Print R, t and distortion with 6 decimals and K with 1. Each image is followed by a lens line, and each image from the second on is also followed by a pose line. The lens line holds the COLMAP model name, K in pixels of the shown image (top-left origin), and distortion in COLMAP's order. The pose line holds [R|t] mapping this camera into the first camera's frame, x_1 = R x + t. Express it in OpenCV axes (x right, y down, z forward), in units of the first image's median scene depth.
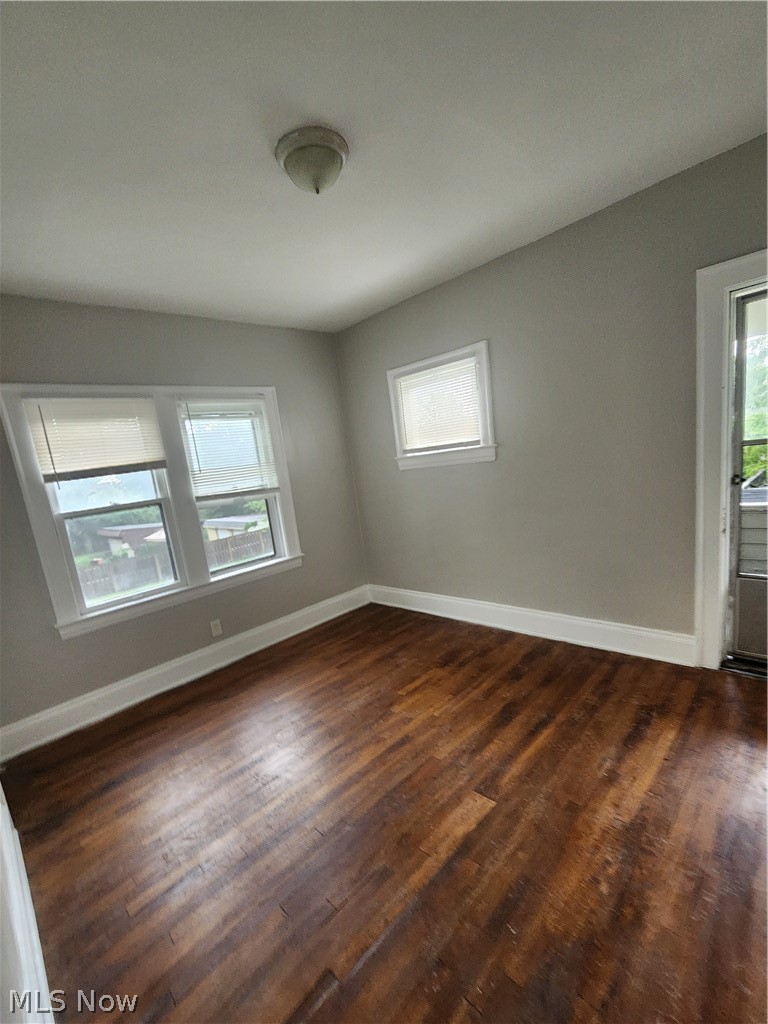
lens RADIAL K [[432.0, 0, 387.2], [0, 432.0, 528.7], [0, 0, 1]] dist [-0.002505, 0.004199]
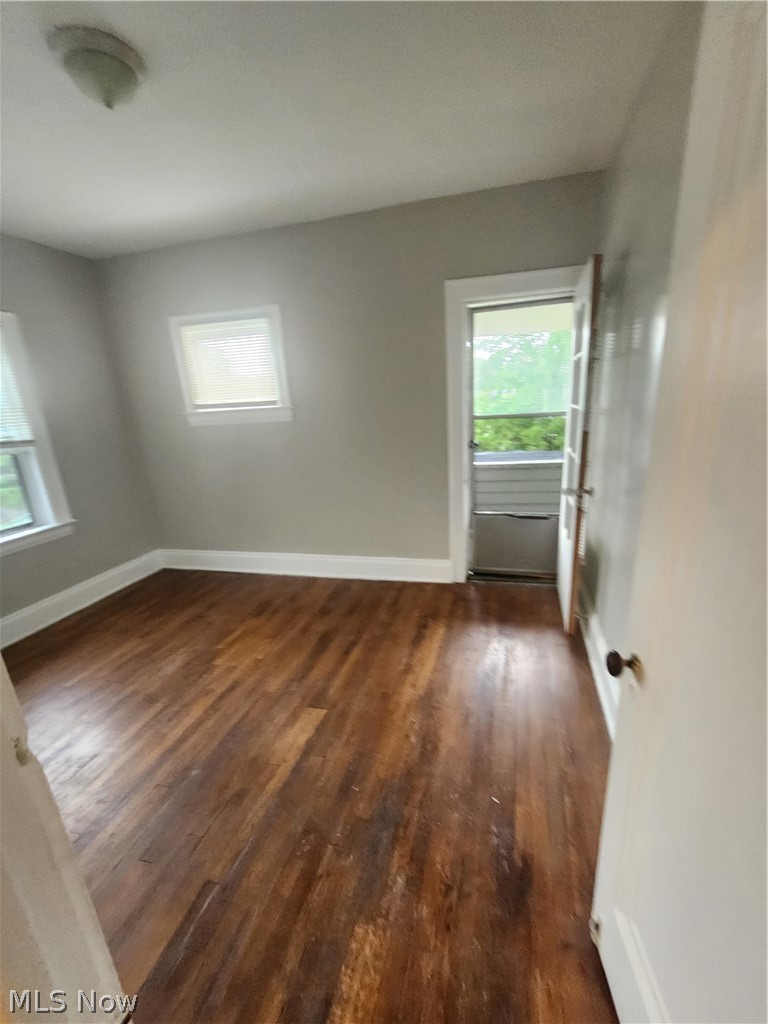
lens RADIAL K [[432.0, 0, 388.5], [0, 432.0, 510.4], [0, 0, 1]] dist [-0.002505, 0.004199]
pose [[0.870342, -0.049861, 0.489917, -0.109052], [0.027464, 0.998227, 0.052805, 0.017959], [-0.491681, -0.032503, 0.870168, -0.070997]]
